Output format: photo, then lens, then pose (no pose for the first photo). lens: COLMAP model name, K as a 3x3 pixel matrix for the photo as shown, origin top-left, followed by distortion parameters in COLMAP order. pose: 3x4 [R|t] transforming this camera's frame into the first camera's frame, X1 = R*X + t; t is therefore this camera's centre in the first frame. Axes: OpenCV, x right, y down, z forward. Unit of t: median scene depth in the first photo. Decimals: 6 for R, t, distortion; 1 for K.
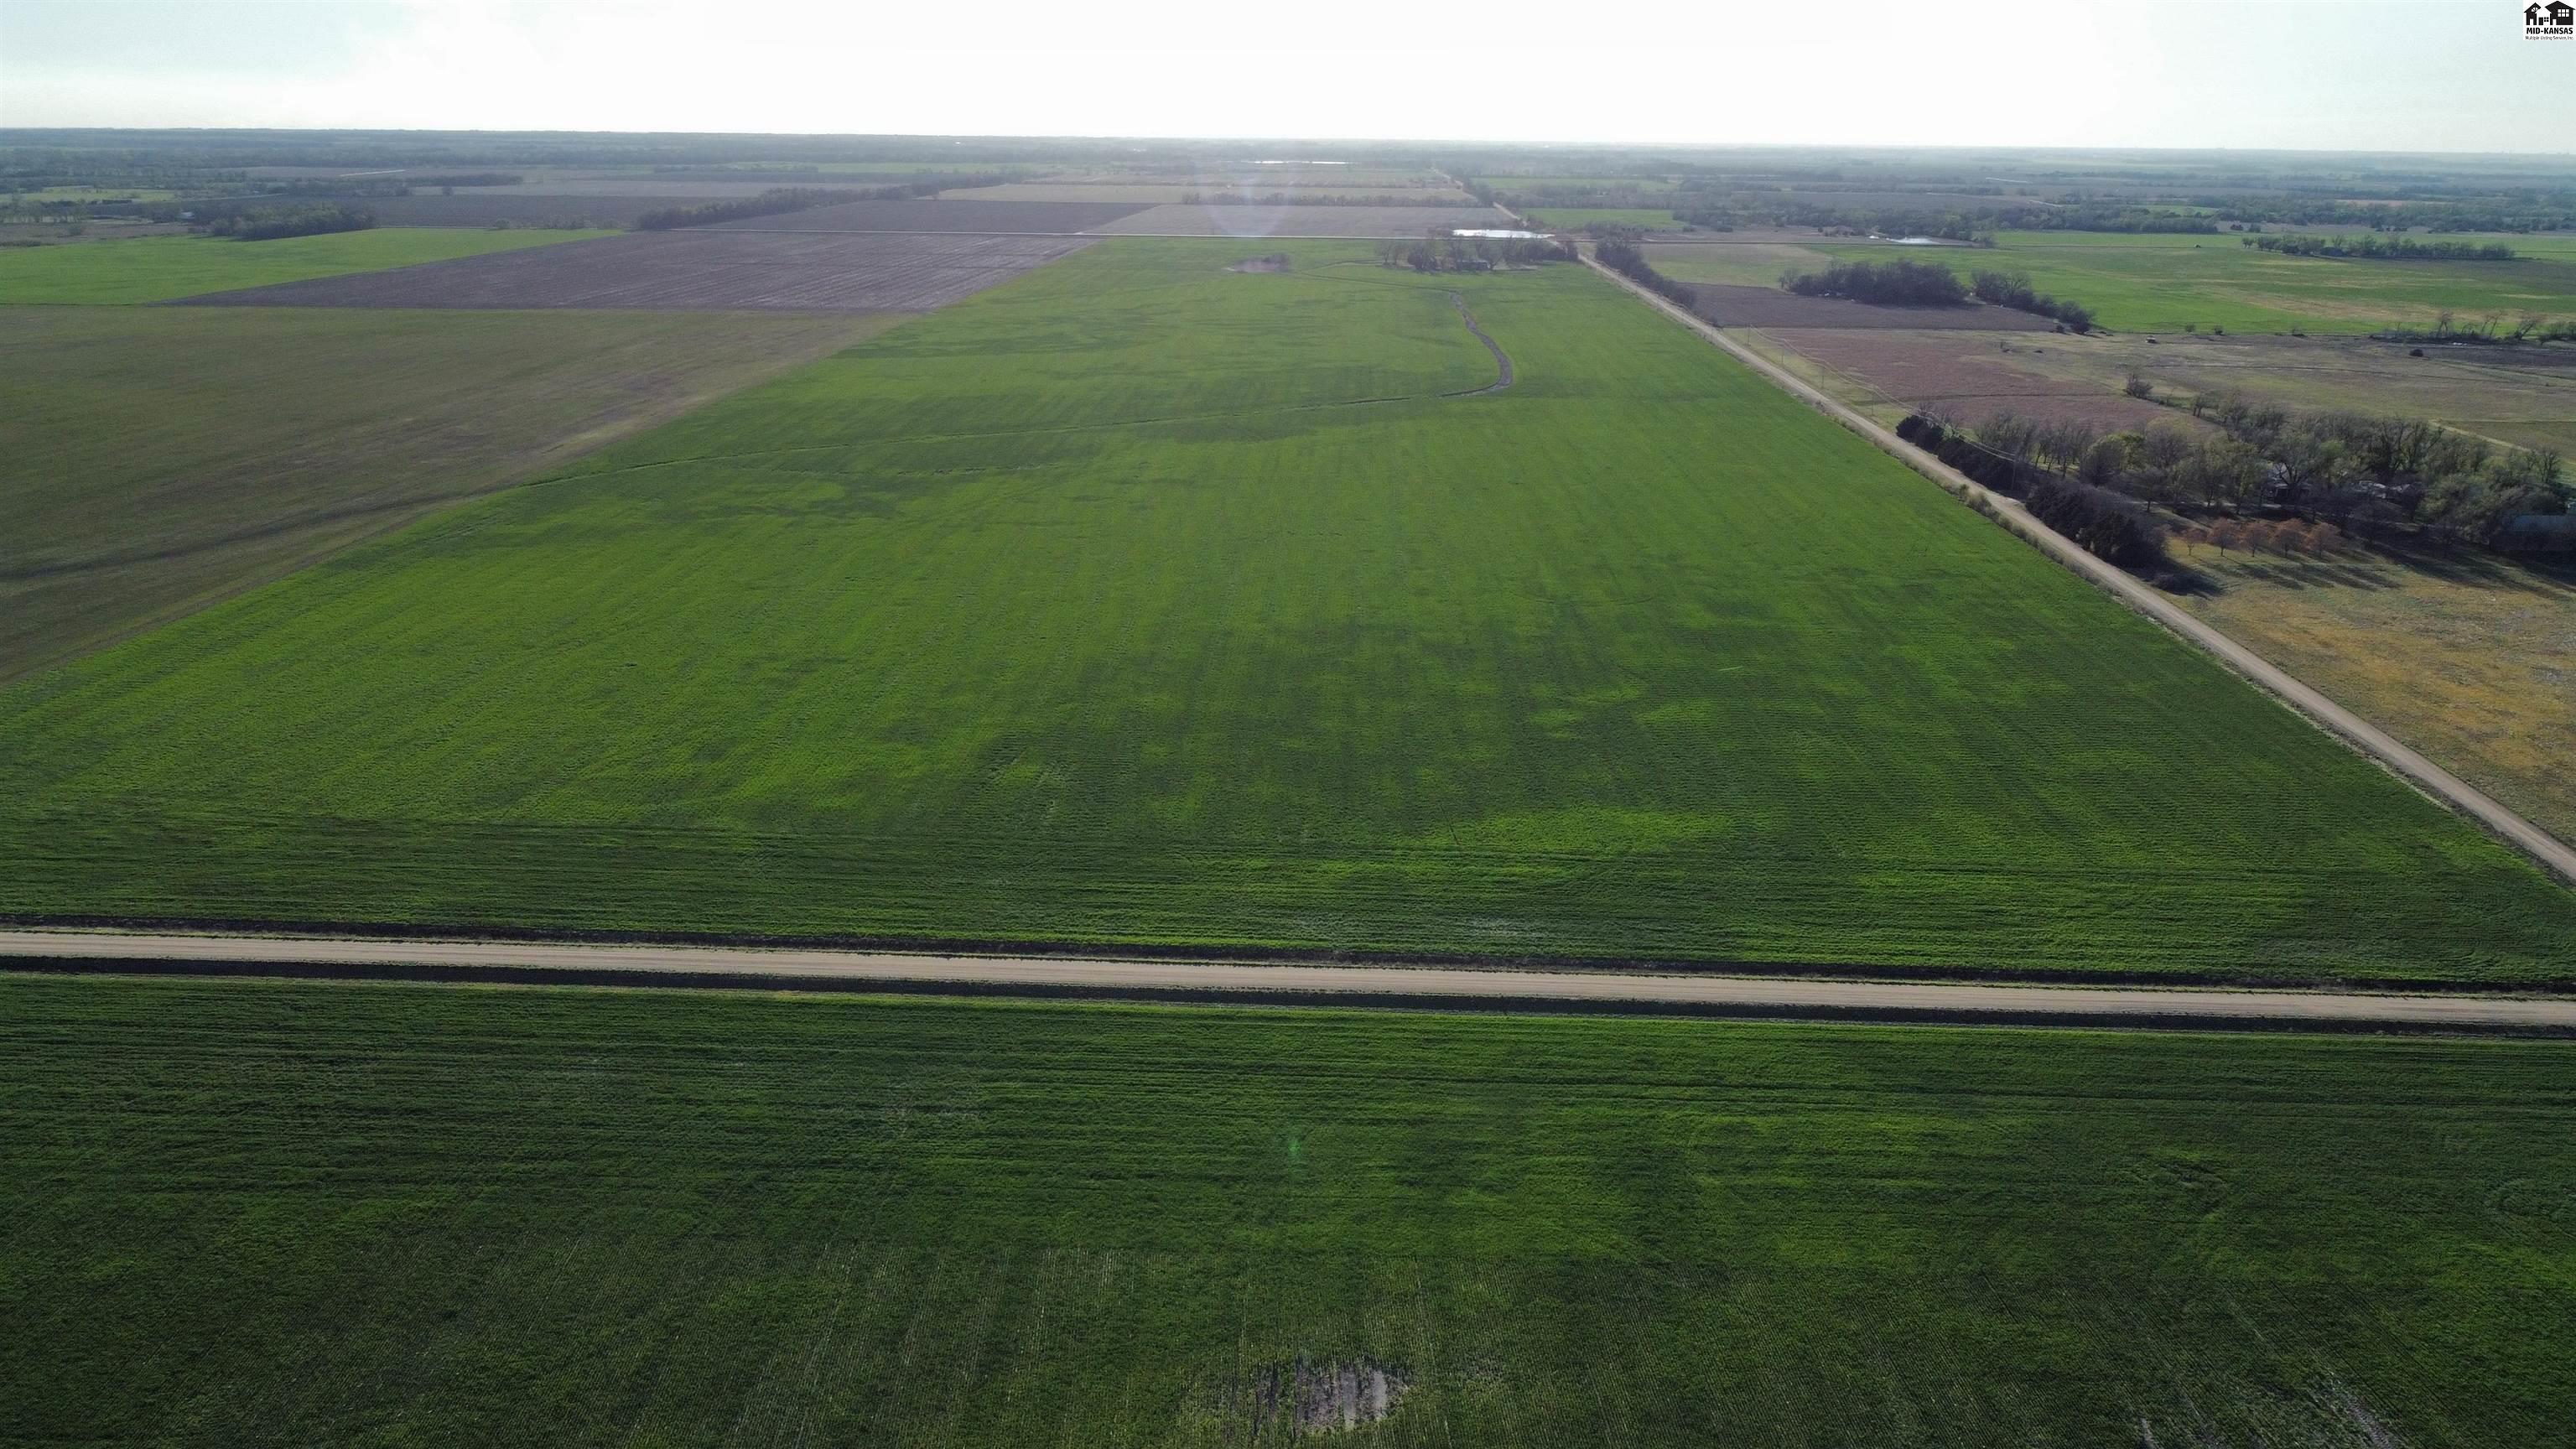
lens RADIAL K [[2008.5, 0, 1288.0], [0, 2008.5, 724.5], [0, 0, 1]] dist [-0.004091, 0.007038]
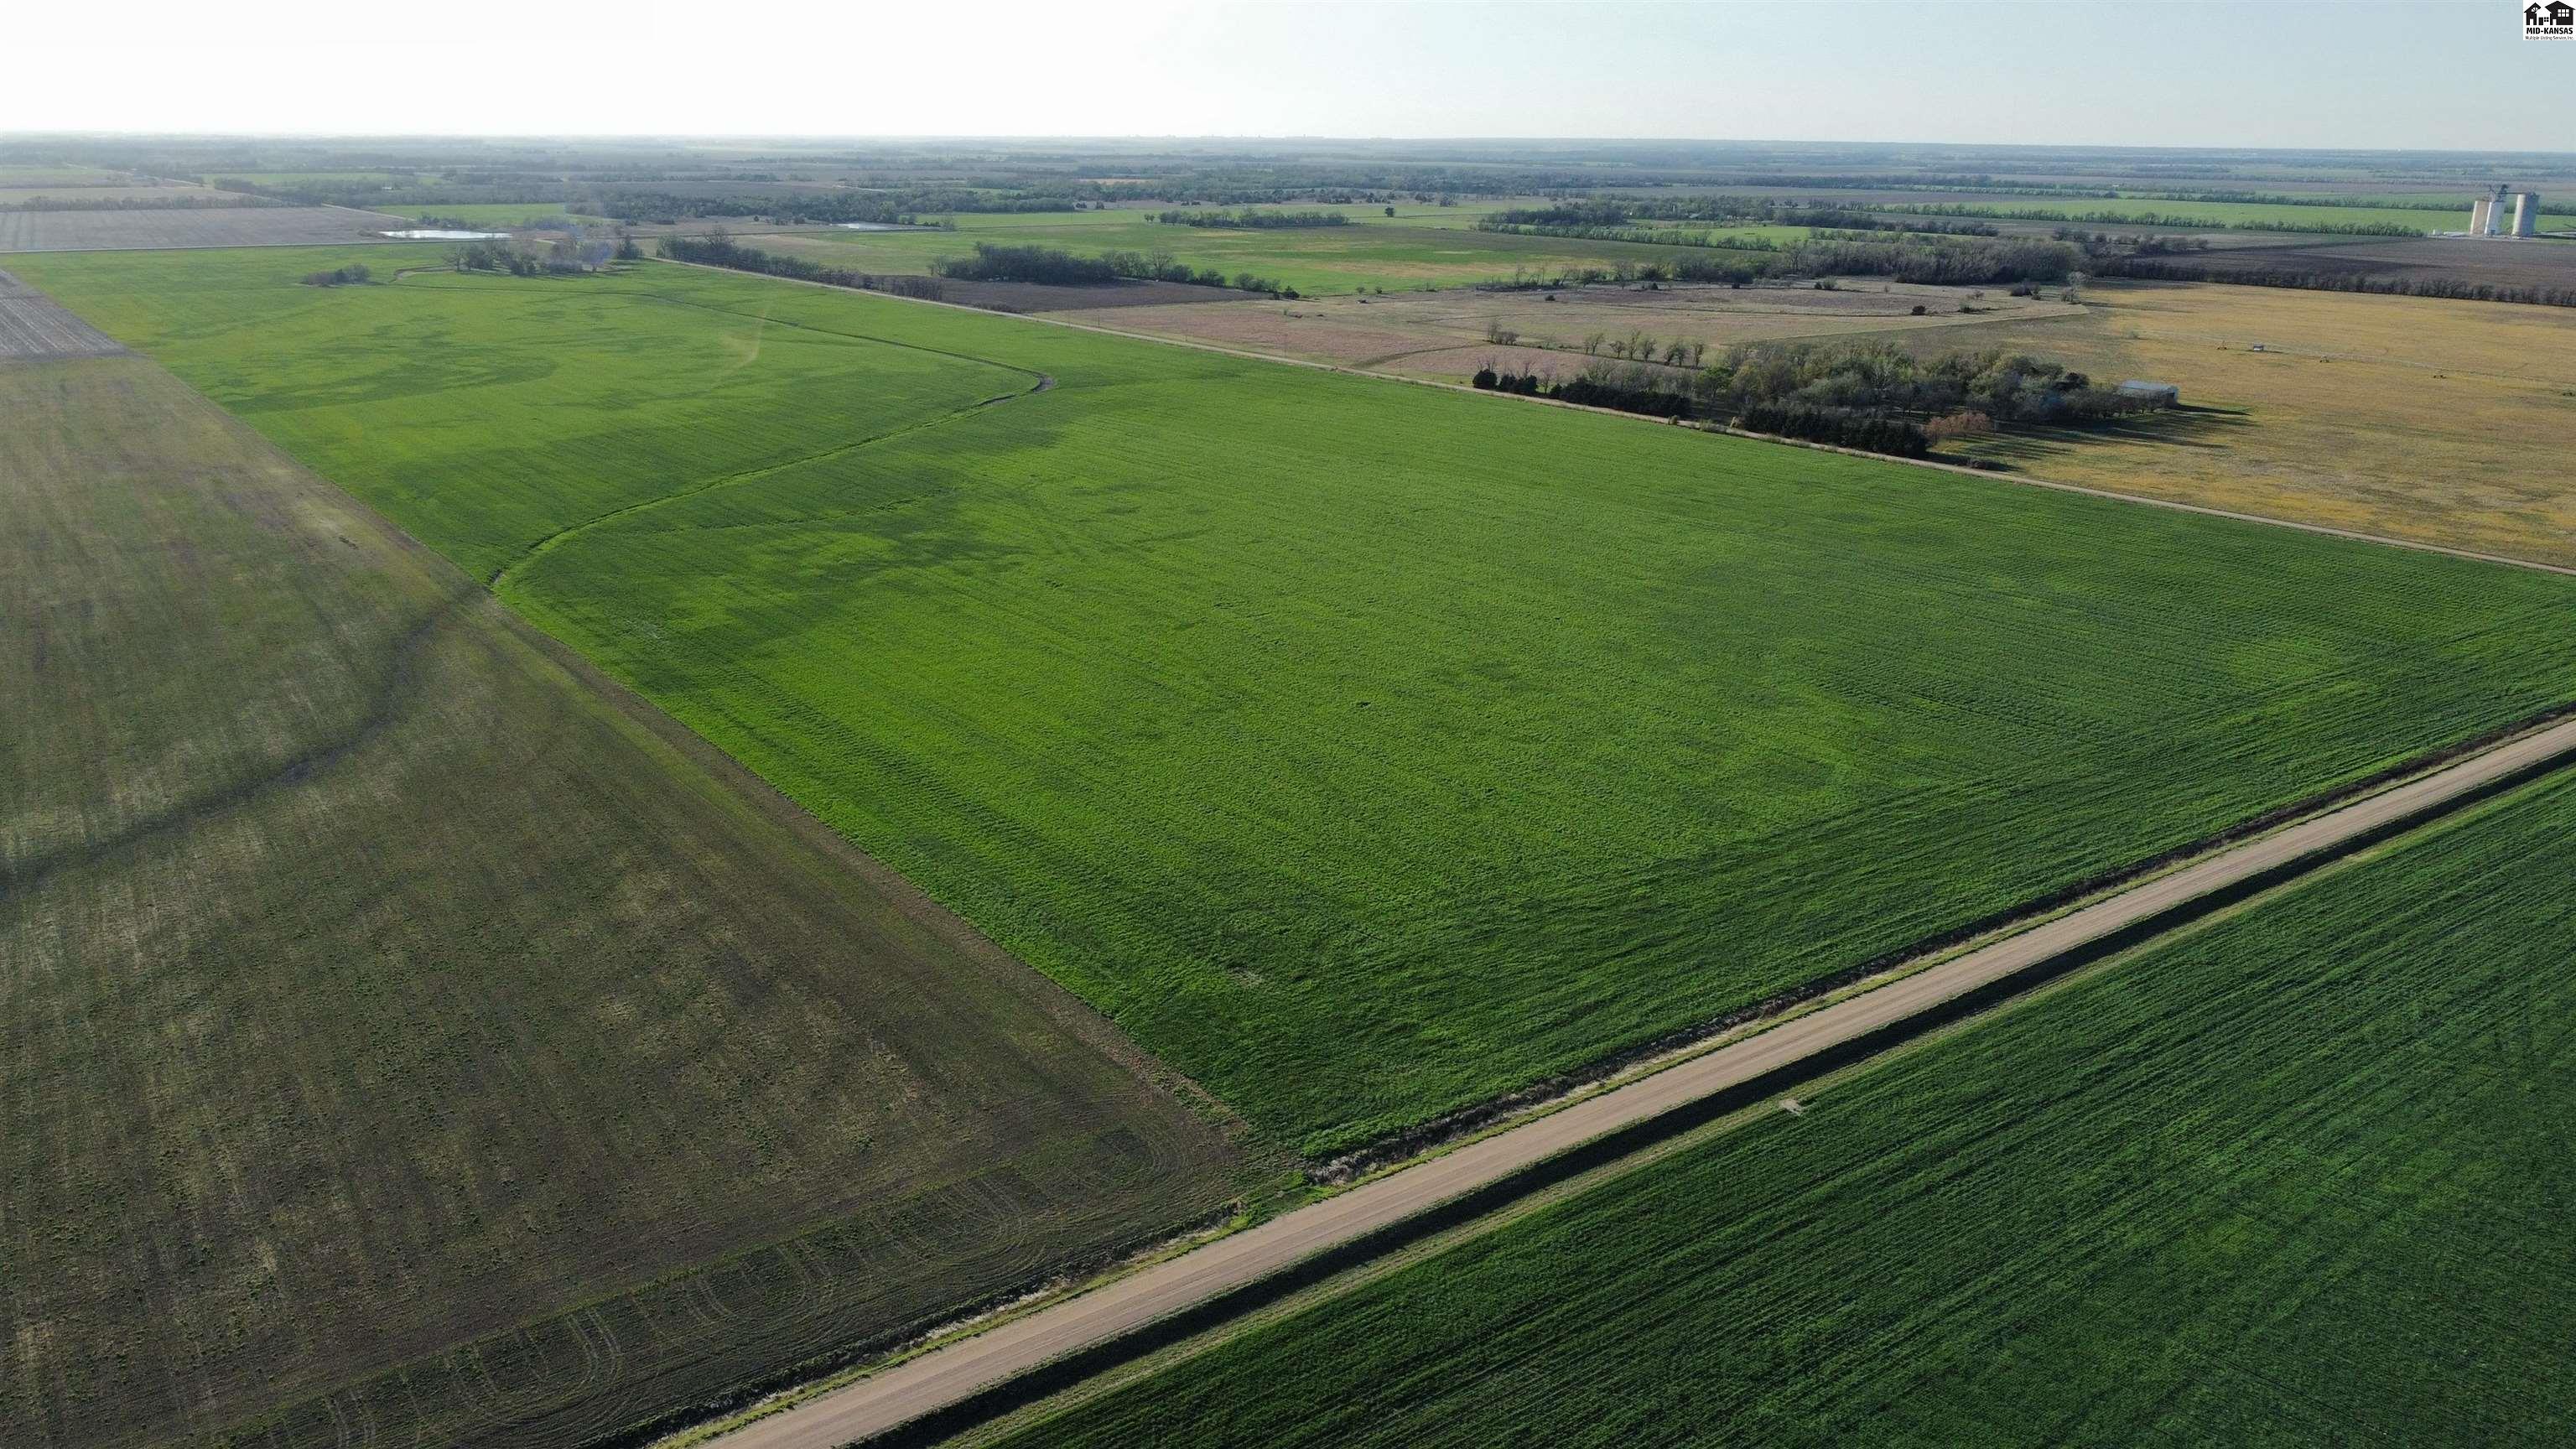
lens RADIAL K [[2008.5, 0, 1288.0], [0, 2008.5, 724.5], [0, 0, 1]] dist [-0.004091, 0.007038]
pose [[0.774506, -0.184791, 0.604974, -1.036120], [0.180863, 0.981145, 0.068147, -0.101600], [-0.606159, 0.056637, 0.793324, 0.300910]]
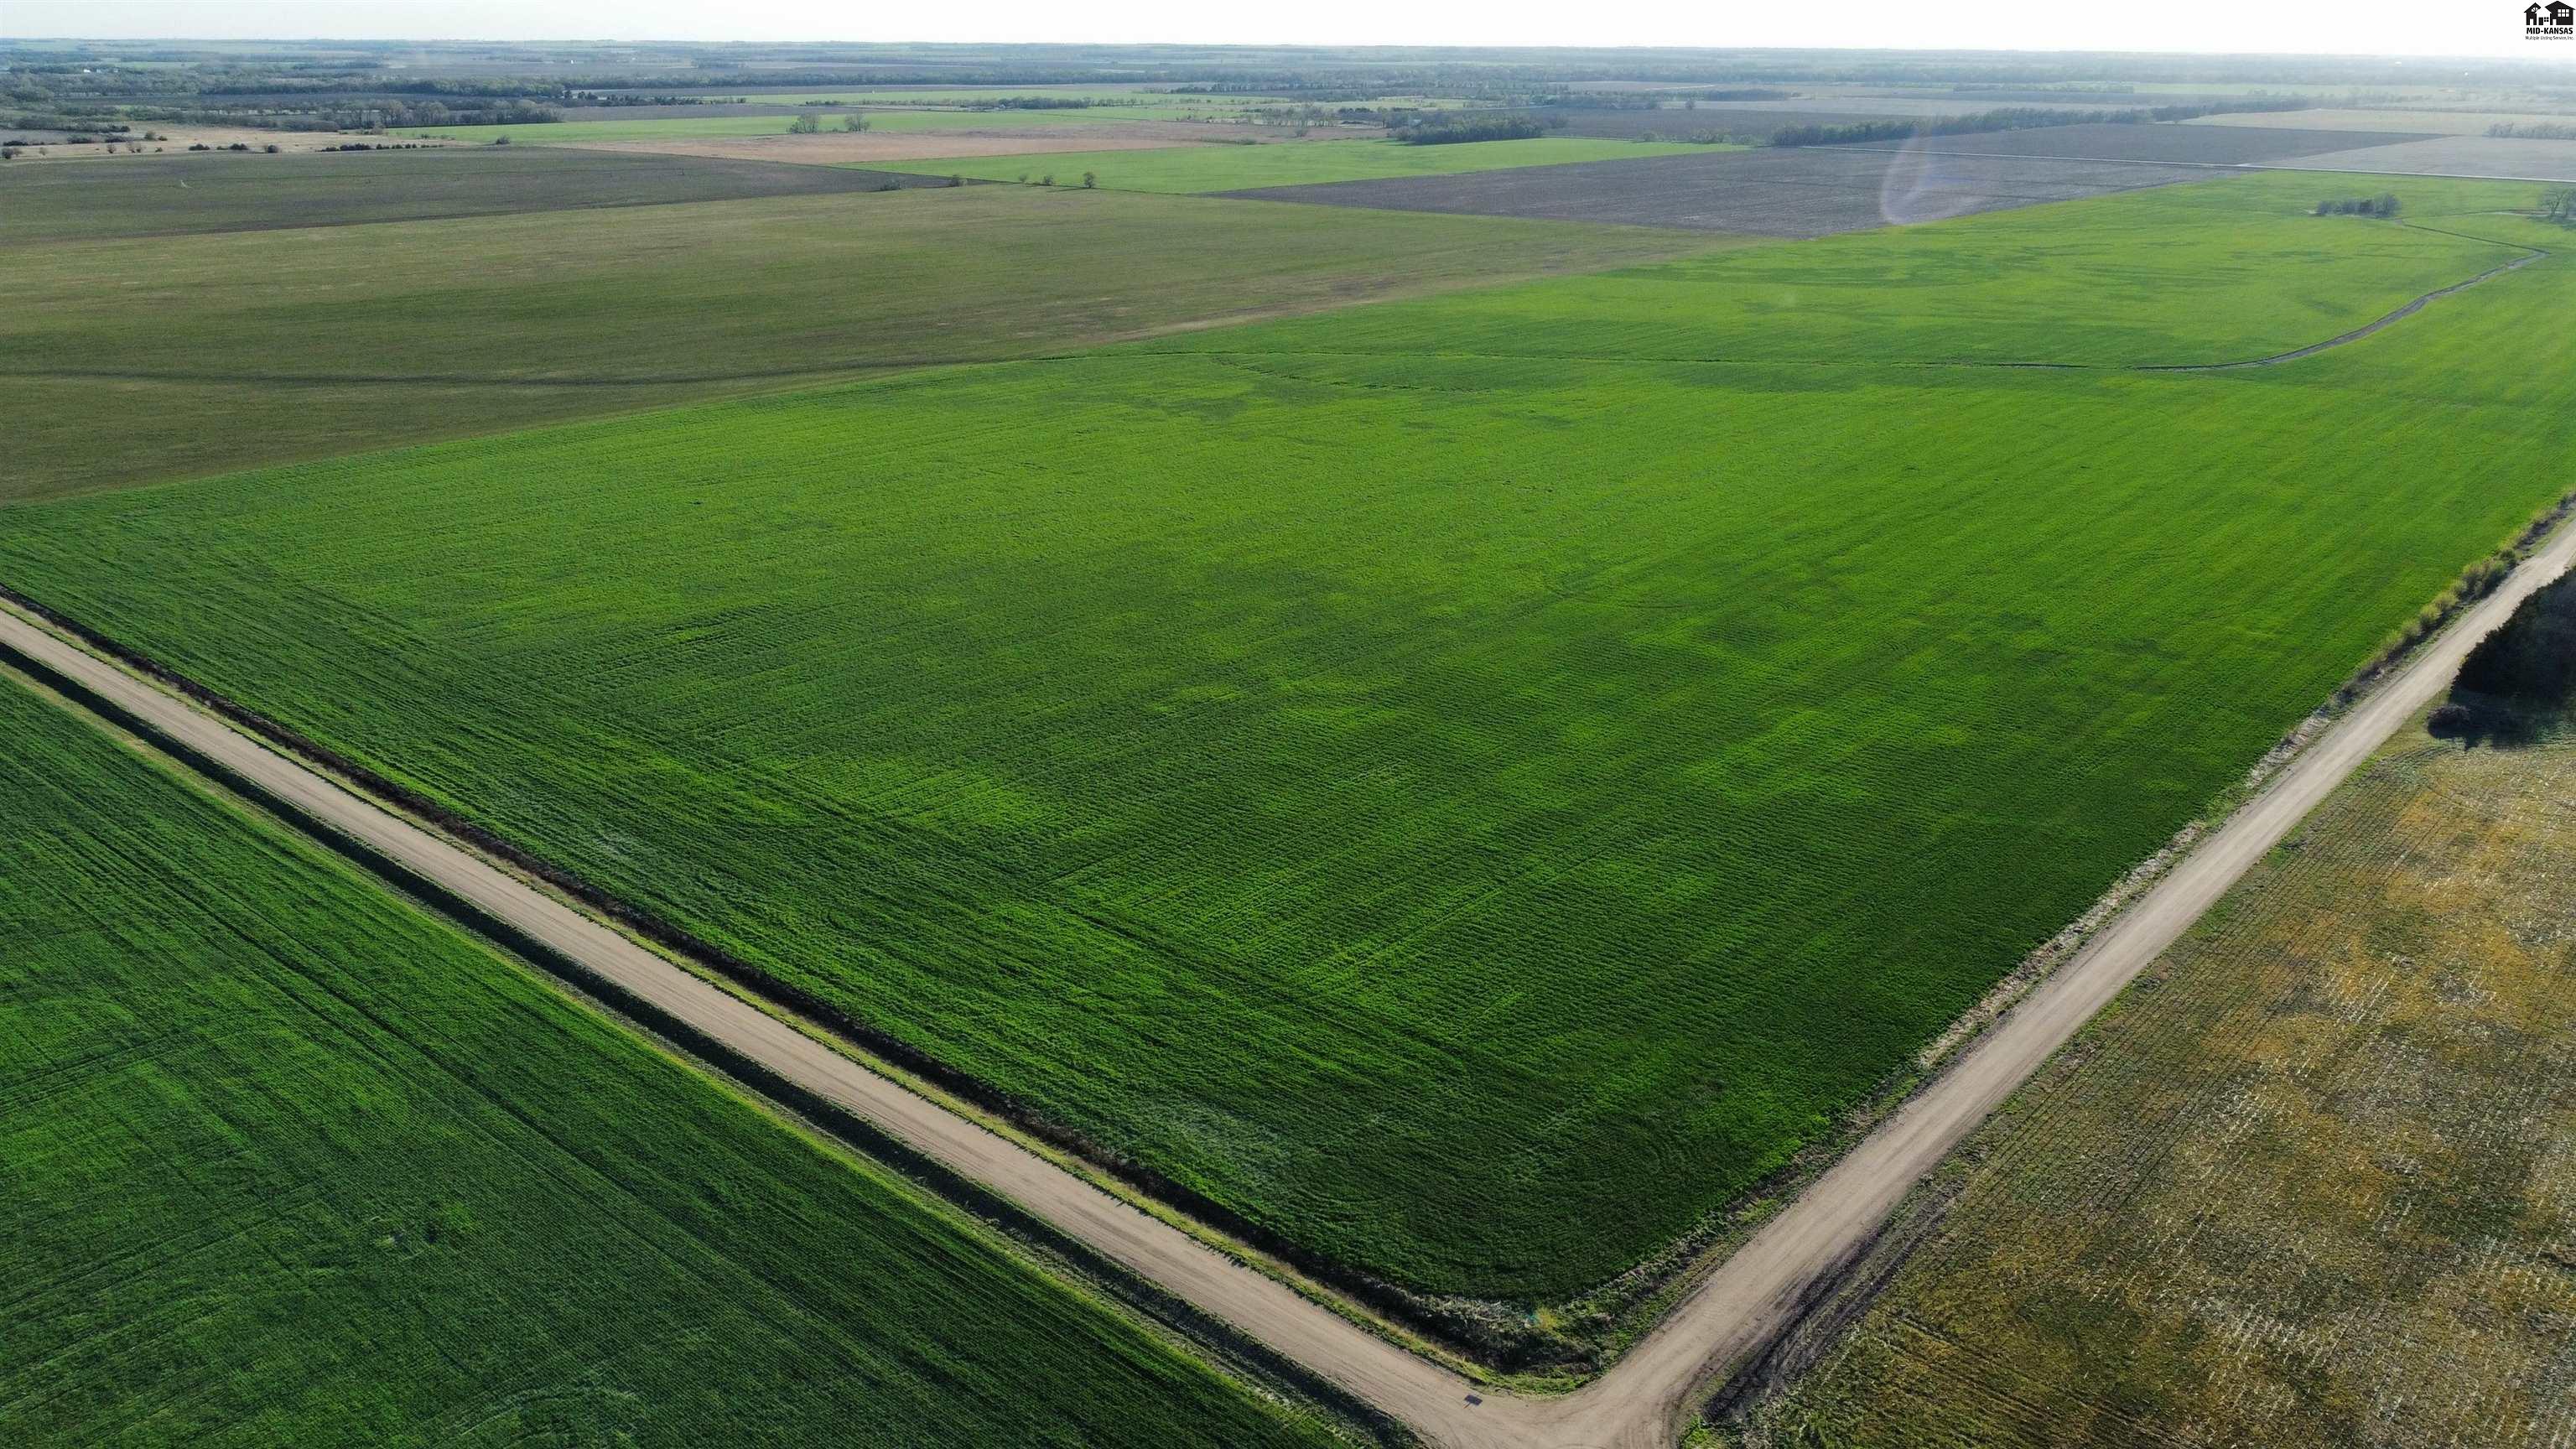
lens RADIAL K [[2008.5, 0, 1288.0], [0, 2008.5, 724.5], [0, 0, 1]] dist [-0.004091, 0.007038]
pose [[0.775498, 0.201533, -0.598320, 0.731236], [-0.179244, 0.978969, 0.097426, -0.087113], [0.605371, 0.031692, 0.795312, 0.317807]]
